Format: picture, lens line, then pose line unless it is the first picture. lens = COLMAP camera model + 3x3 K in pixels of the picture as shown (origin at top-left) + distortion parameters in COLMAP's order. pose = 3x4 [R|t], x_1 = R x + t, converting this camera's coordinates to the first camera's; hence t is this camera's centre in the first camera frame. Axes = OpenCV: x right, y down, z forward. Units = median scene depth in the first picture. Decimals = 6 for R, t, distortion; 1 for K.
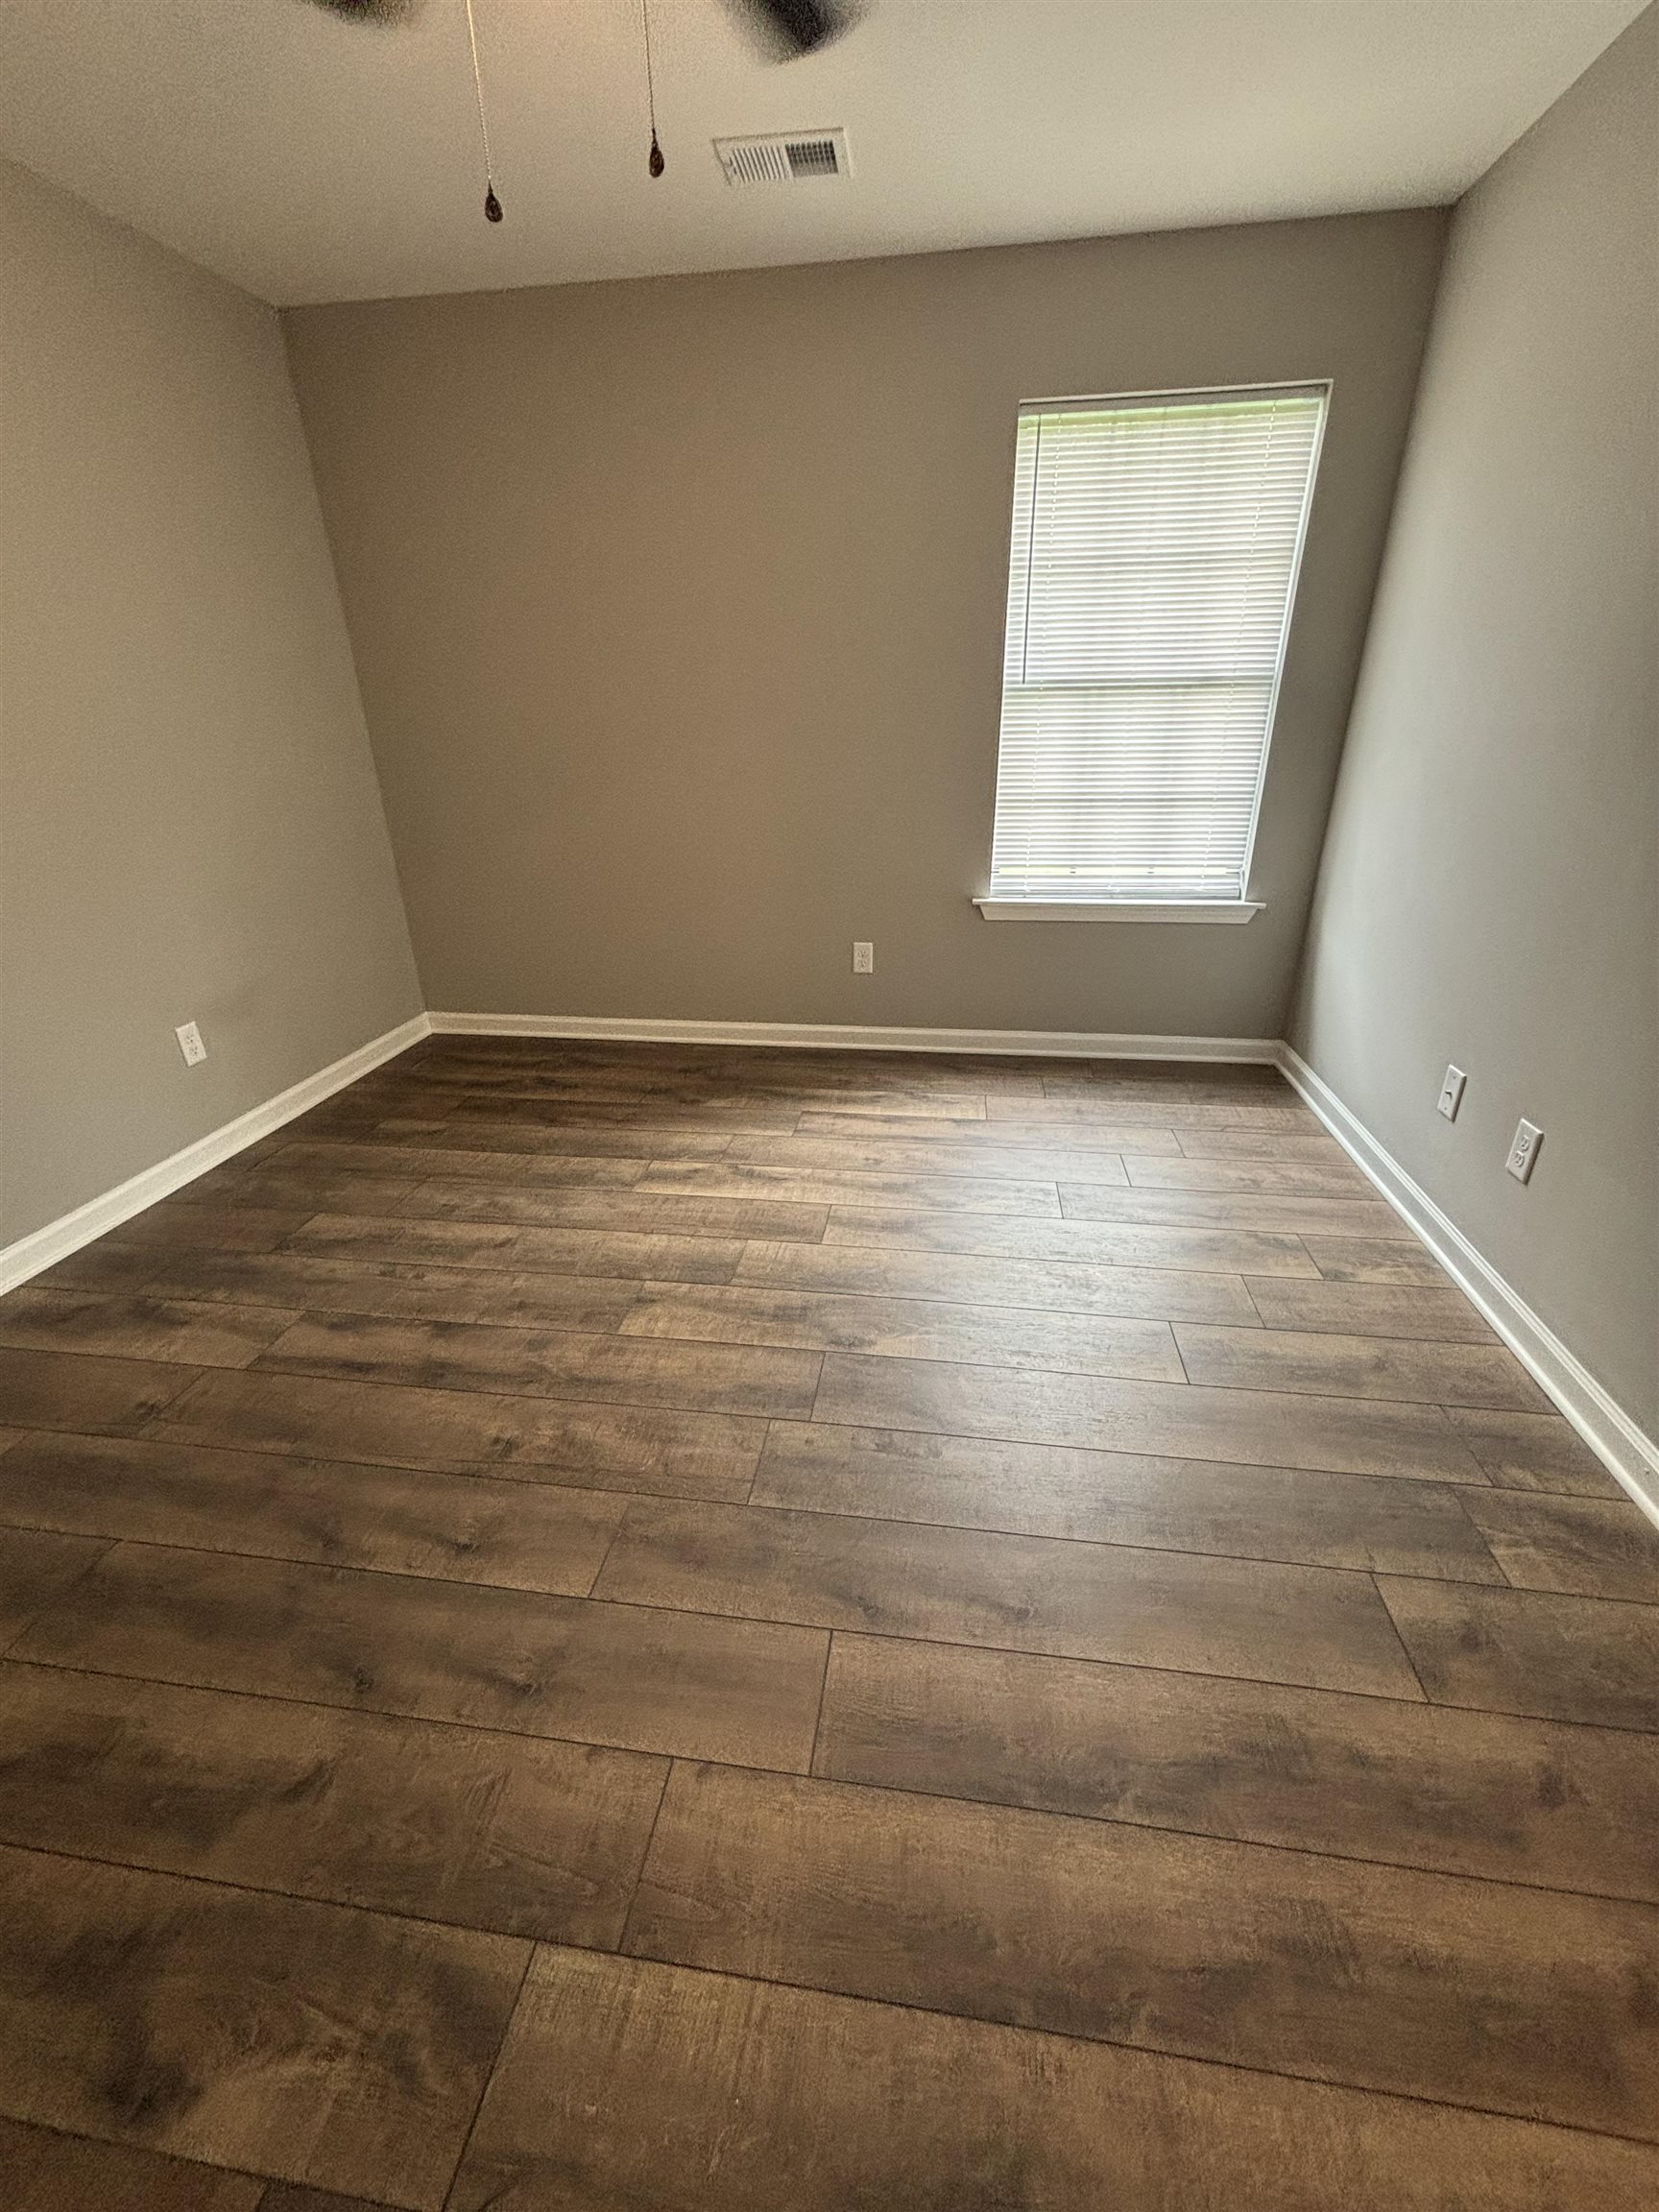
lens RADIAL K [[893.2, 0, 830.9], [0, 893.2, 1101.4], [0, 0, 1]] dist [0.003081, -0.000962]
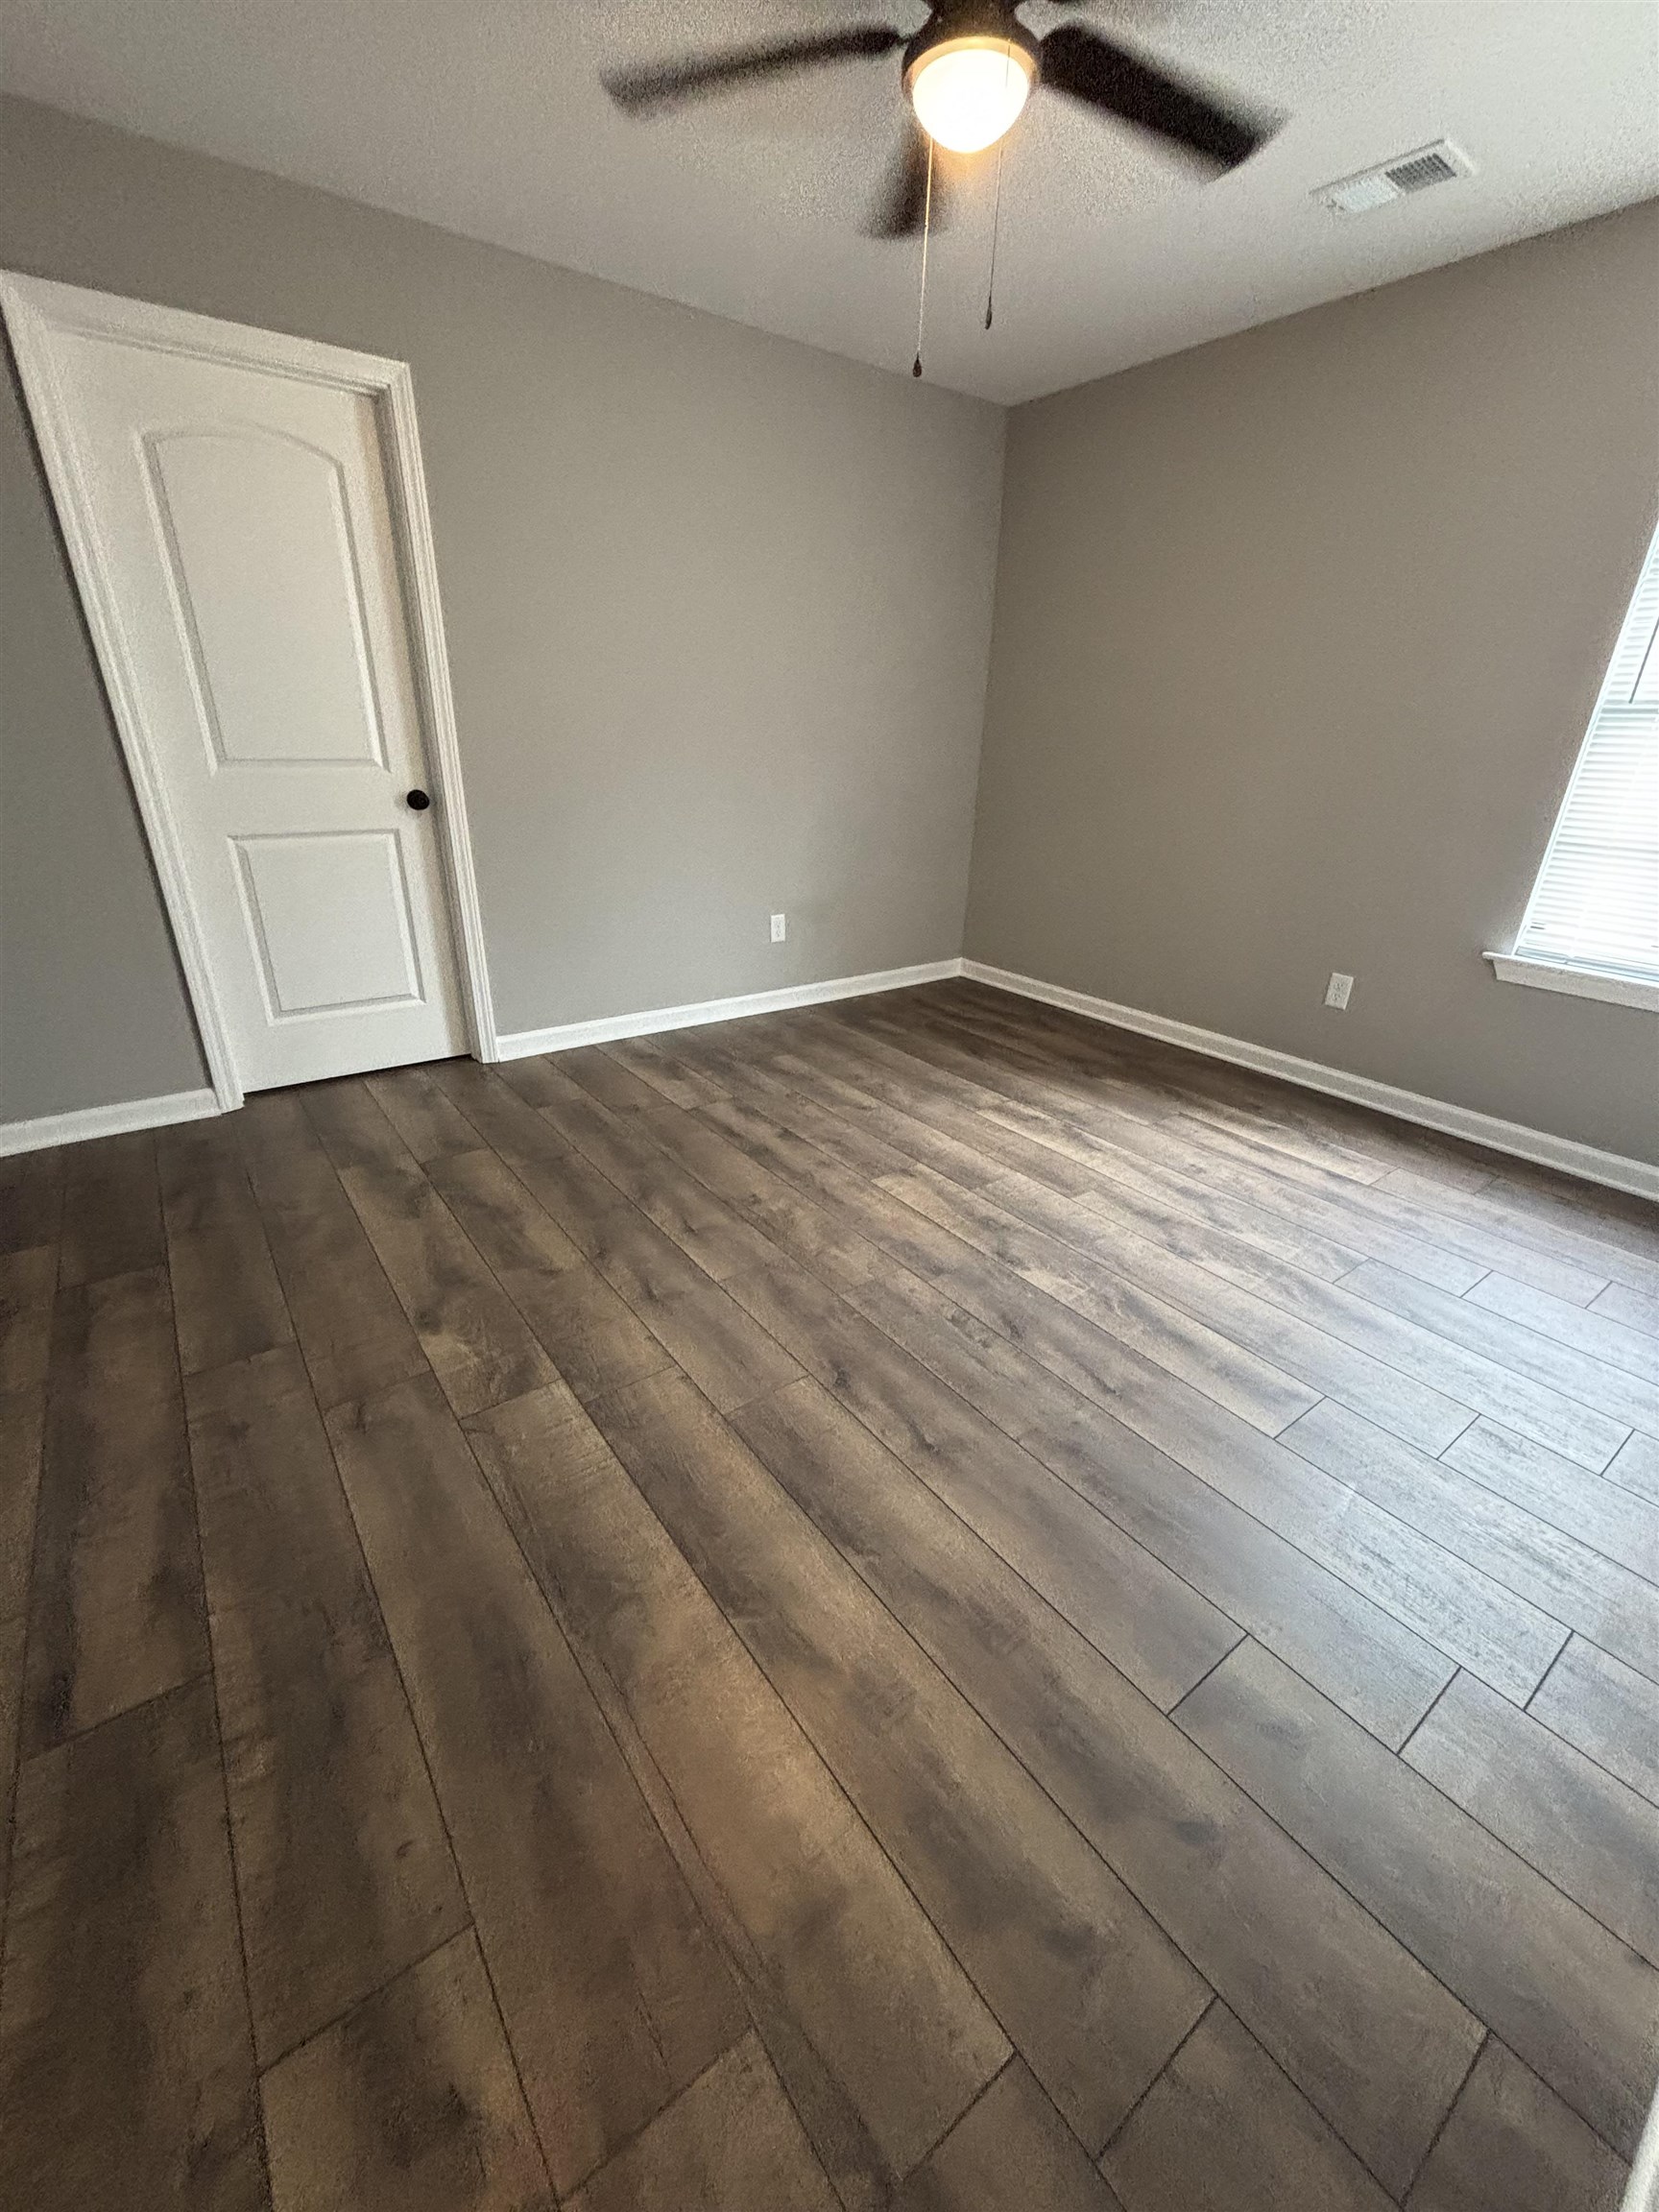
lens RADIAL K [[893.2, 0, 826.4], [0, 893.2, 1099.9], [0, 0, 1]] dist [0.003081, -0.000962]
pose [[0.700238, 0.311029, -0.642594, 0.393978], [-0.324157, 0.940490, 0.101981, 0.028649], [0.636073, 0.136890, 0.759389, -0.033970]]
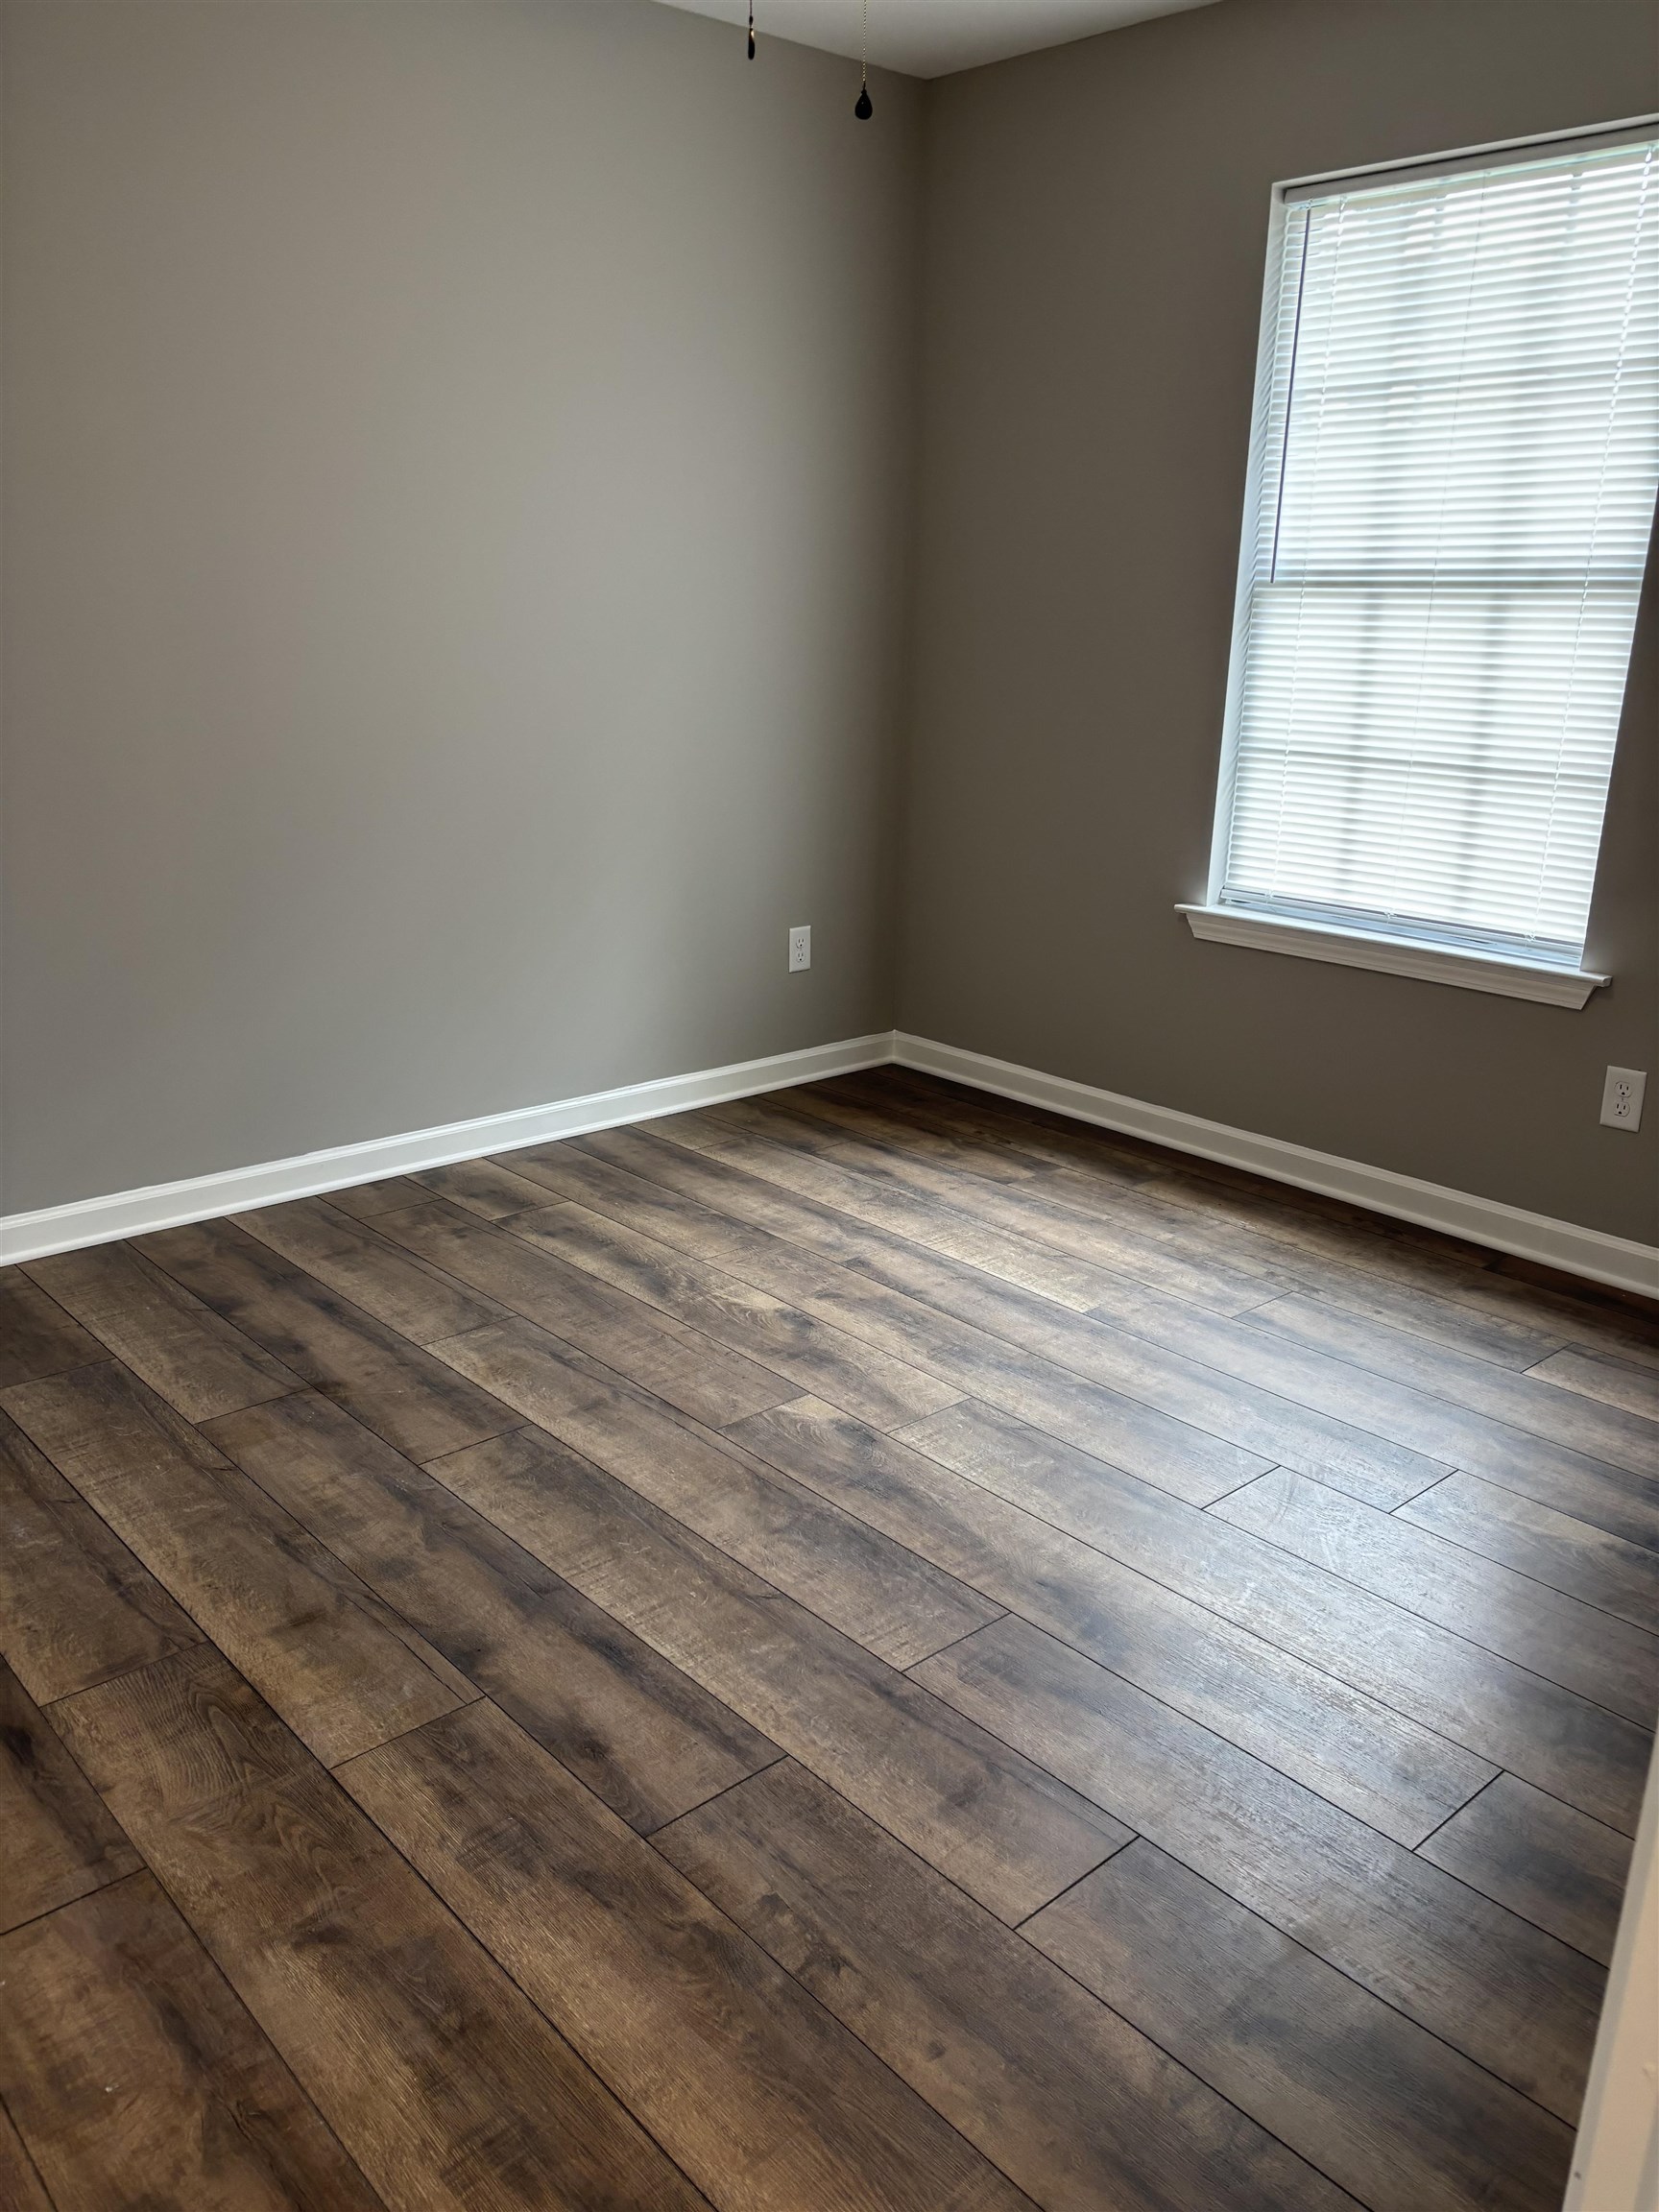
lens RADIAL K [[1665.1, 0, 838.1], [0, 1665.1, 1108.9], [0, 0, 1]] dist [0.046127, -0.048463]
pose [[0.771484, 0.215924, -0.598489, 0.908951], [-0.299150, 0.953295, -0.041688, 0.045927], [0.561535, 0.211200, 0.800046, -0.062004]]
